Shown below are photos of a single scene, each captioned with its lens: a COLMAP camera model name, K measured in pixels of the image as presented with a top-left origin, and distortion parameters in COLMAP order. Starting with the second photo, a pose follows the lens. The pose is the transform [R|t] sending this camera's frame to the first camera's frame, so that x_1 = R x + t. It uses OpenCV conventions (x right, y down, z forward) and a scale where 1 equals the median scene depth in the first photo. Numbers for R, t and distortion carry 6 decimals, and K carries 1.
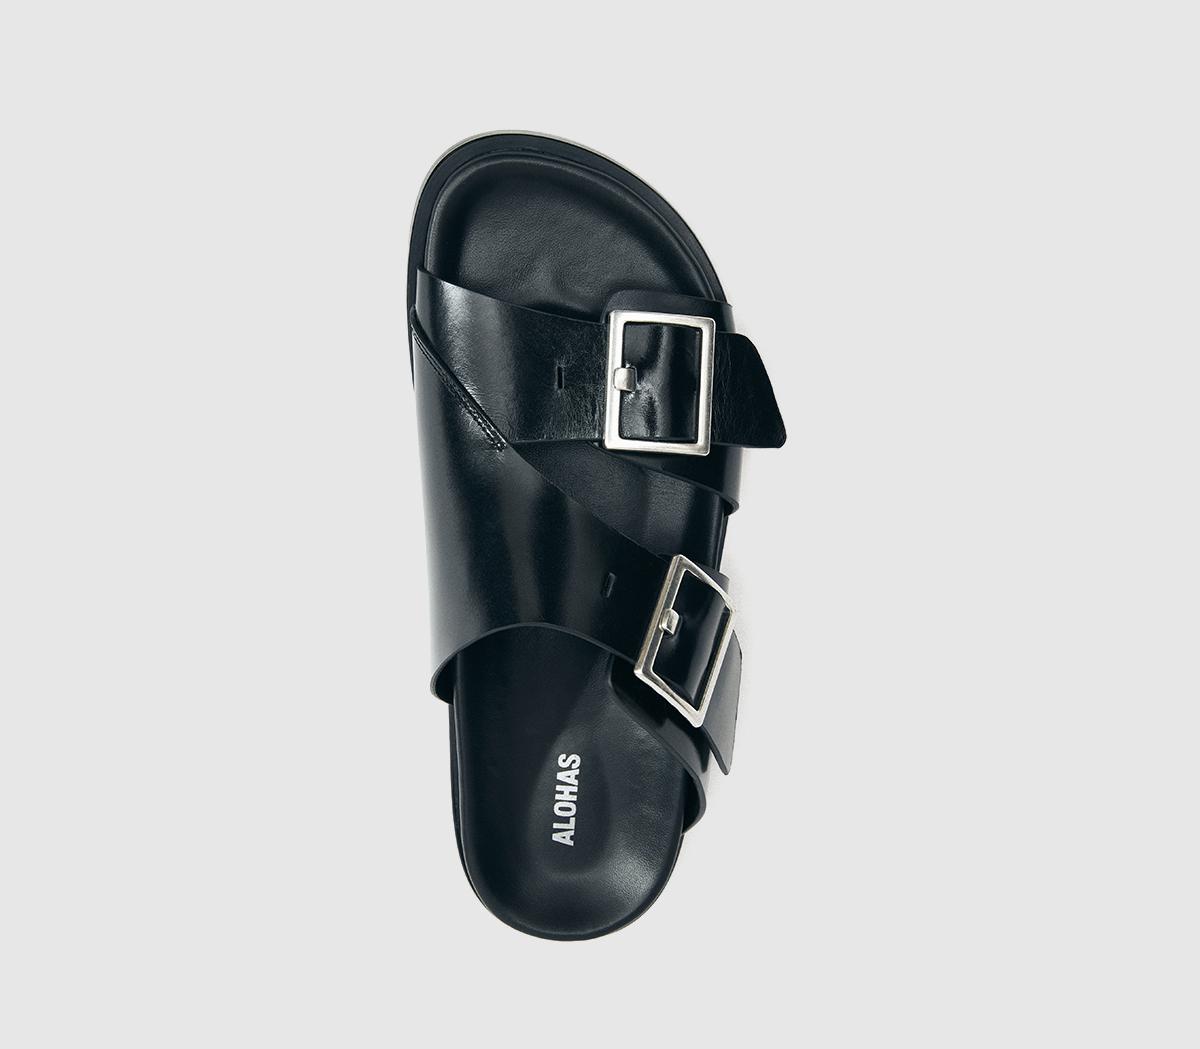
lens RADIAL K [[2636.0, 0, 600.8], [0, 2636.0, 524.1], [0, 0, 1]] dist [0.013849, 0.000000]
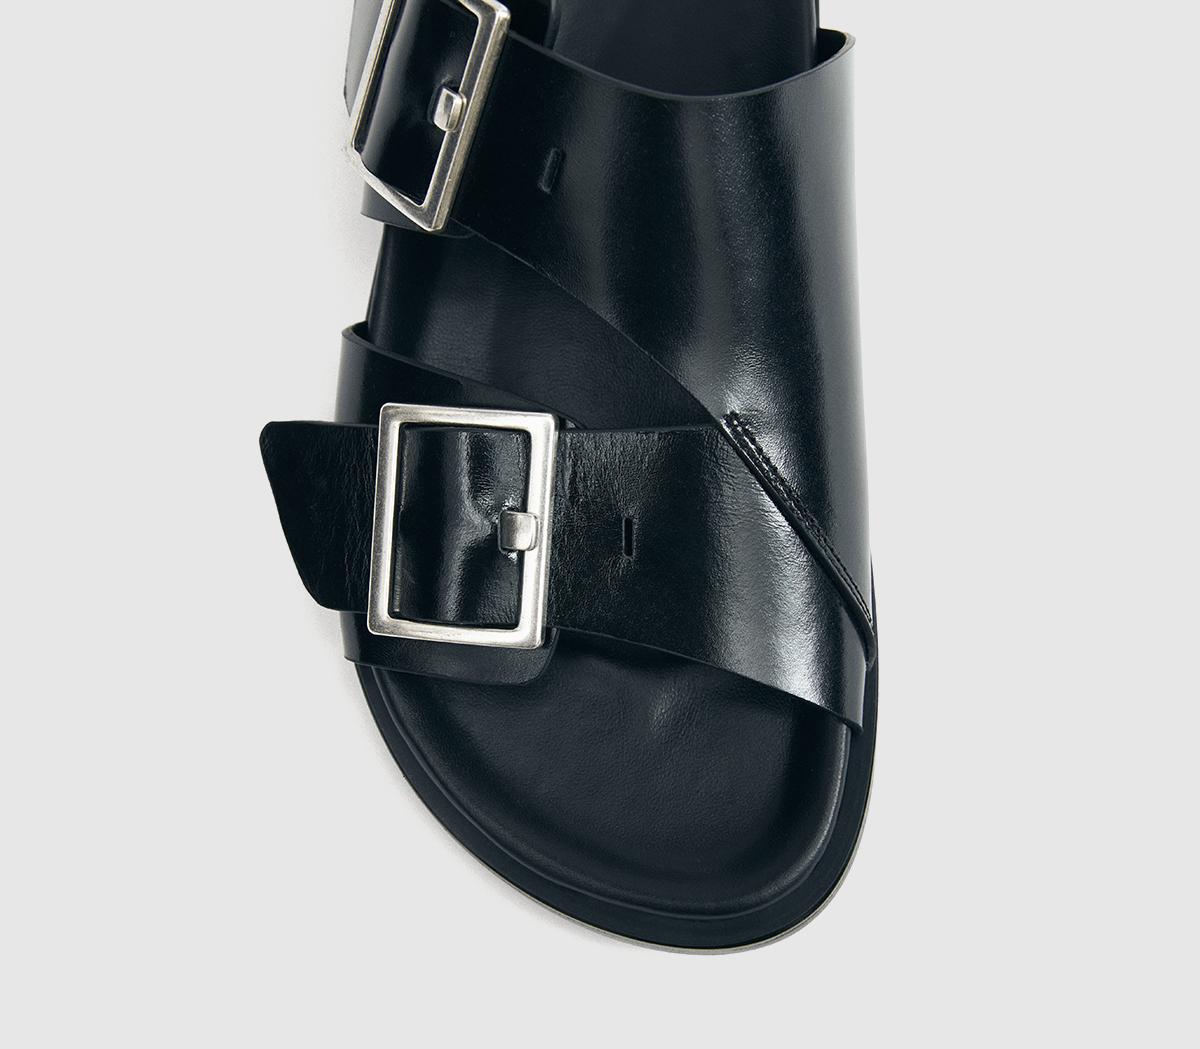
lens RADIAL K [[2331.4, 0, 598.8], [0, 2331.4, 524.5], [0, 0, 1]] dist [-0.222869, 0.000000]
pose [[-0.999749, -0.020793, 0.008356, -0.013050], [0.021021, -0.999383, 0.028141, -0.067561], [0.007766, 0.028310, 0.999569, 0.476306]]
